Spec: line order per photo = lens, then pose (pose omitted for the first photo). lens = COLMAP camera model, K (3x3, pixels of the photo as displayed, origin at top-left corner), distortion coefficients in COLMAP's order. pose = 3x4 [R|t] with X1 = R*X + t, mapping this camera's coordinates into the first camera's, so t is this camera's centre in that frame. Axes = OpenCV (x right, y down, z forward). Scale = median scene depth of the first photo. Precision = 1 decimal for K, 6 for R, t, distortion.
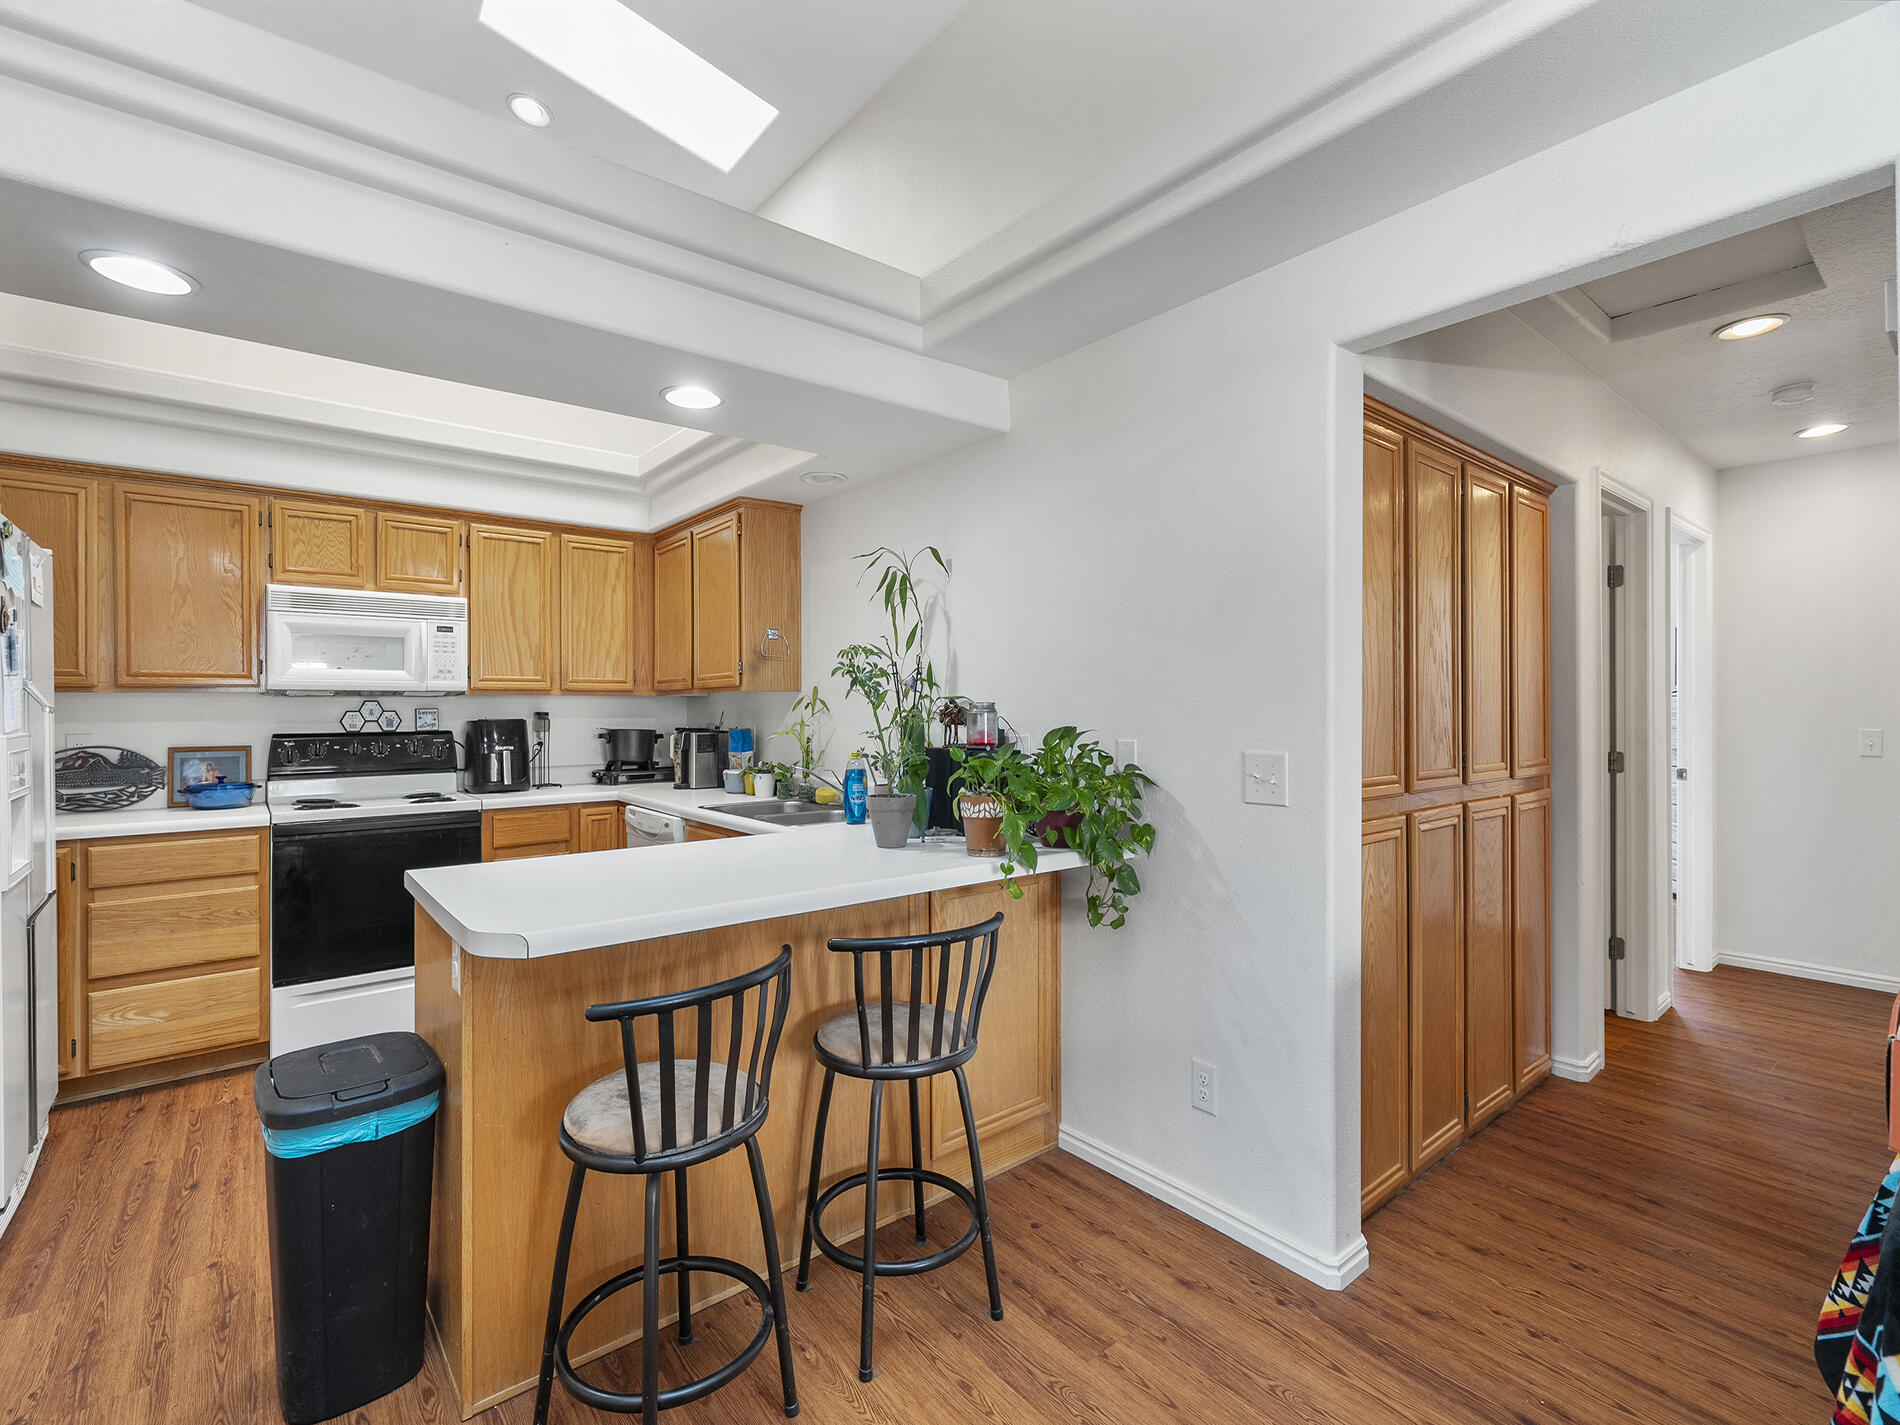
lens RADIAL K [[872.2, 0, 944.2], [0, 872.2, 710.2], [0, 0, 1]] dist [-0.000847, 0.001398]
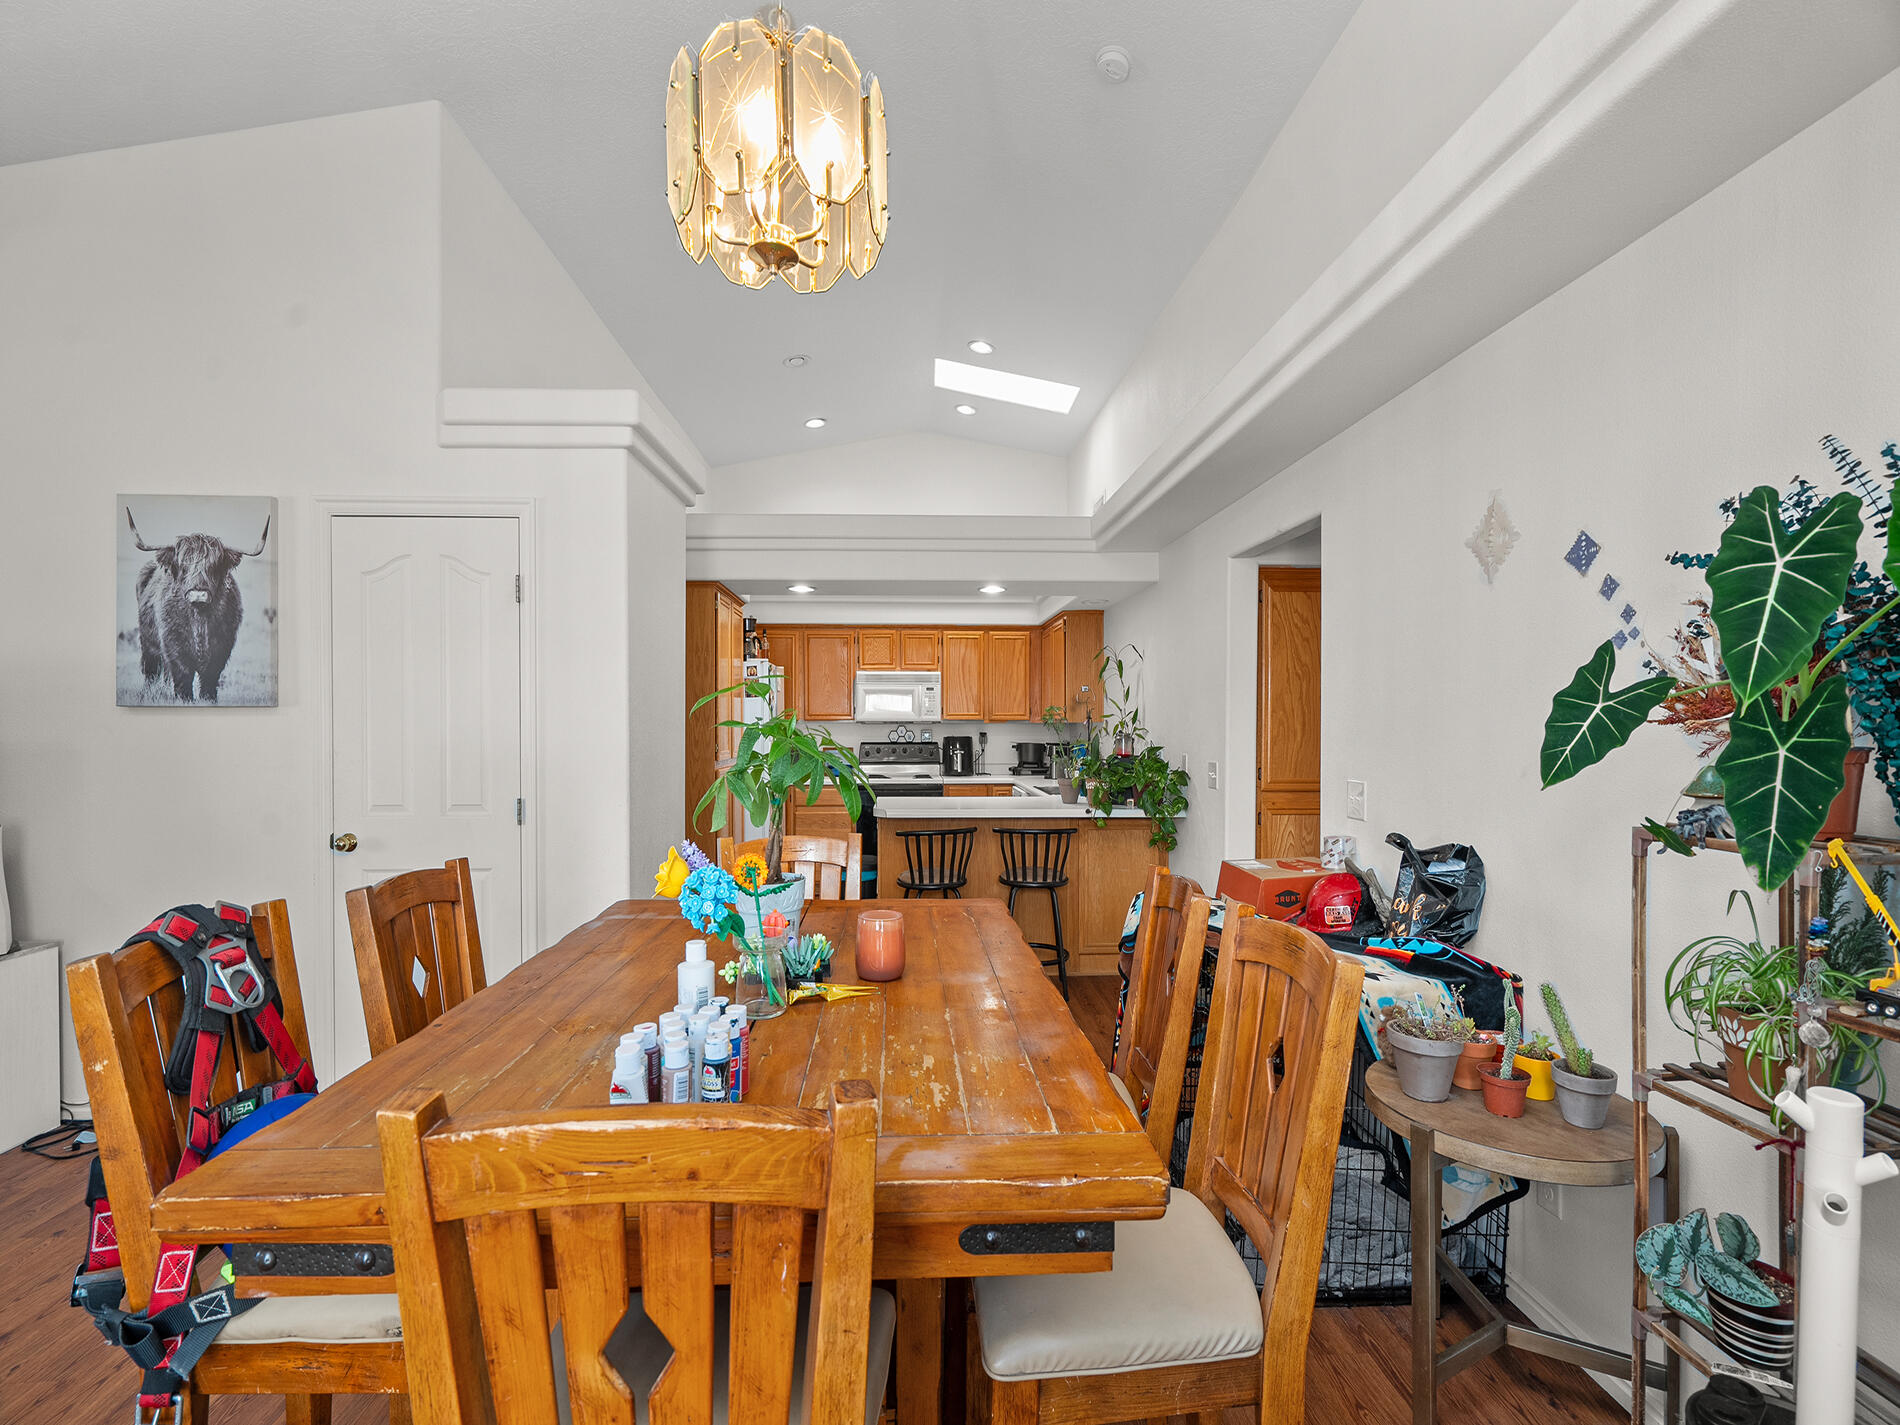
lens RADIAL K [[877.9, 0, 928.4], [0, 877.9, 740.1], [0, 0, 1]] dist [0.000471, 0.000147]
pose [[0.796871, 0.016441, -0.603926, 0.635362], [-0.004305, 0.999759, 0.021537, -0.024321], [0.604134, -0.014562, 0.796750, -0.579791]]
